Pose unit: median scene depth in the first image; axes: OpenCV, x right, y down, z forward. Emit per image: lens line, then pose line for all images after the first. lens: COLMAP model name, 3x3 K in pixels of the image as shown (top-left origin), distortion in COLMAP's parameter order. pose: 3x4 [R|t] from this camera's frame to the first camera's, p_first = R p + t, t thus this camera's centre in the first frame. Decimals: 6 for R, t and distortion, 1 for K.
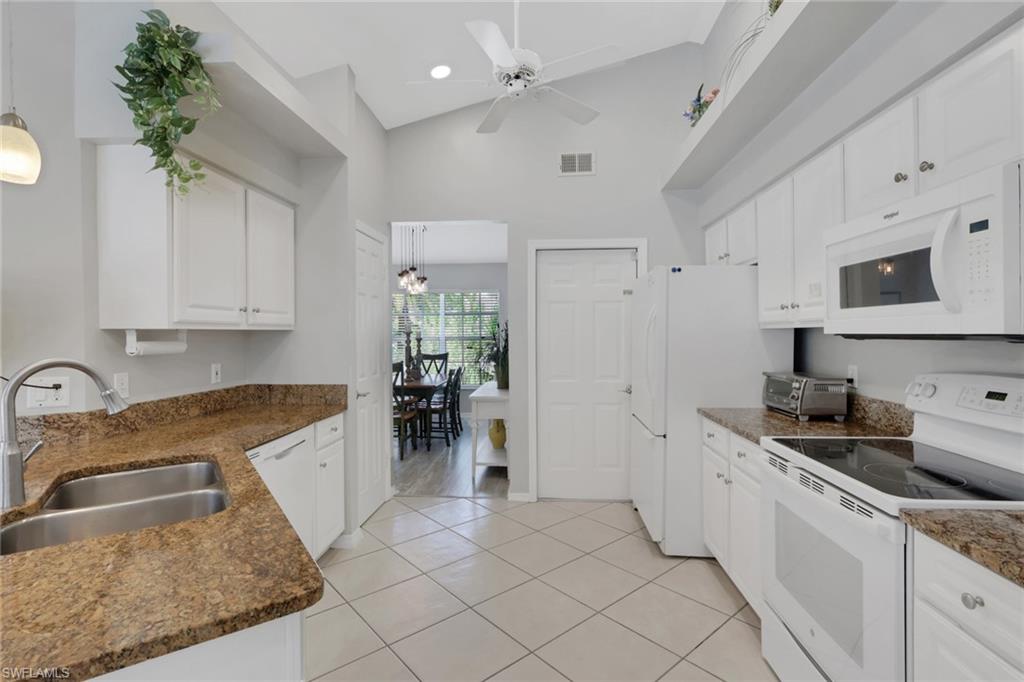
lens RADIAL K [[477.0, 0, 516.3], [0, 477.0, 339.4], [0, 0, 1]] dist [-0.000005, 0.000077]
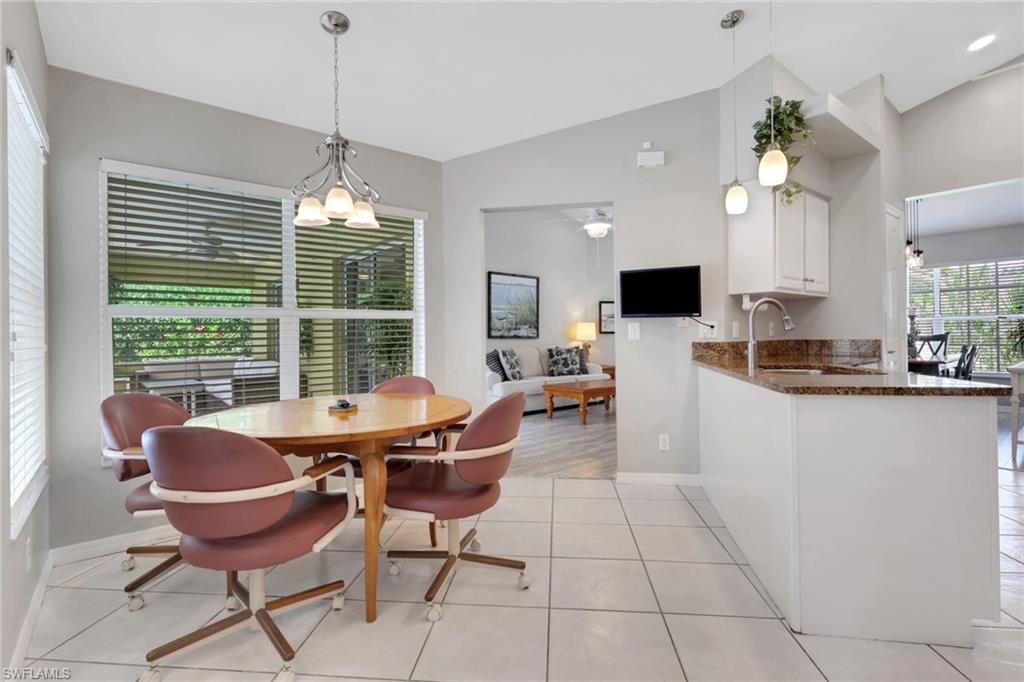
lens RADIAL K [[477.0, 0, 510.4], [0, 477.0, 328.6], [0, 0, 1]] dist [-0.000005, 0.000077]
pose [[0.677479, -0.008677, -0.735491, -0.125219], [-0.003216, 0.999886, -0.014759, 0.103169], [0.735535, 0.012364, 0.677374, -0.581472]]
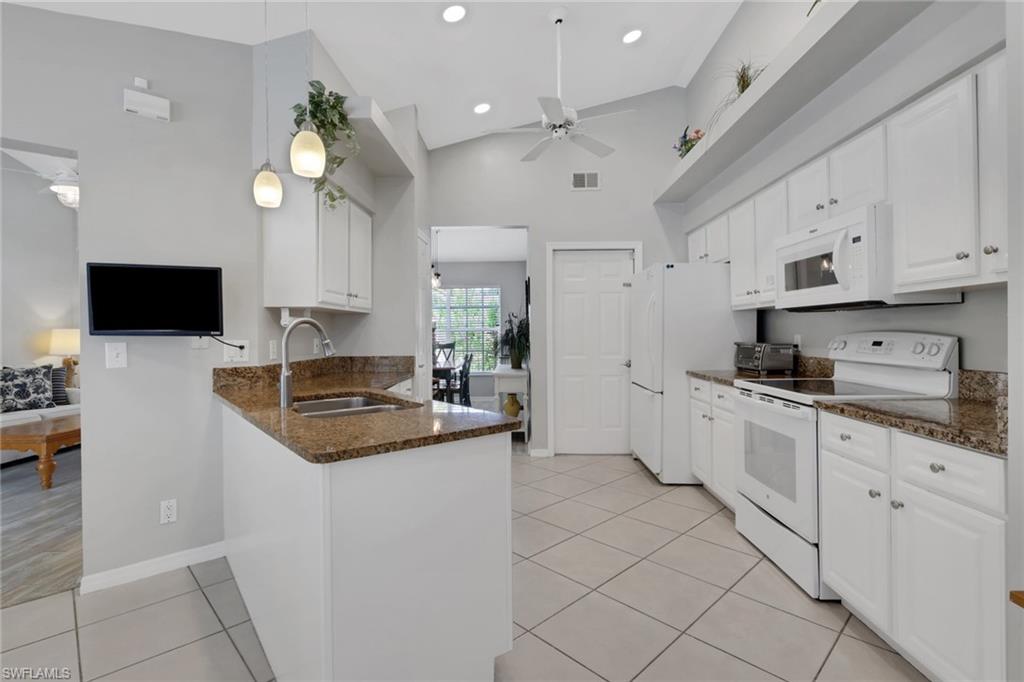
lens RADIAL K [[477.0, 0, 516.0], [0, 477.0, 334.3], [0, 0, 1]] dist [-0.000005, 0.000077]
pose [[0.998574, -0.003735, 0.053249, -0.181282], [0.004186, 0.999956, -0.008353, 0.058175], [-0.053216, 0.008564, 0.998546, -0.331177]]
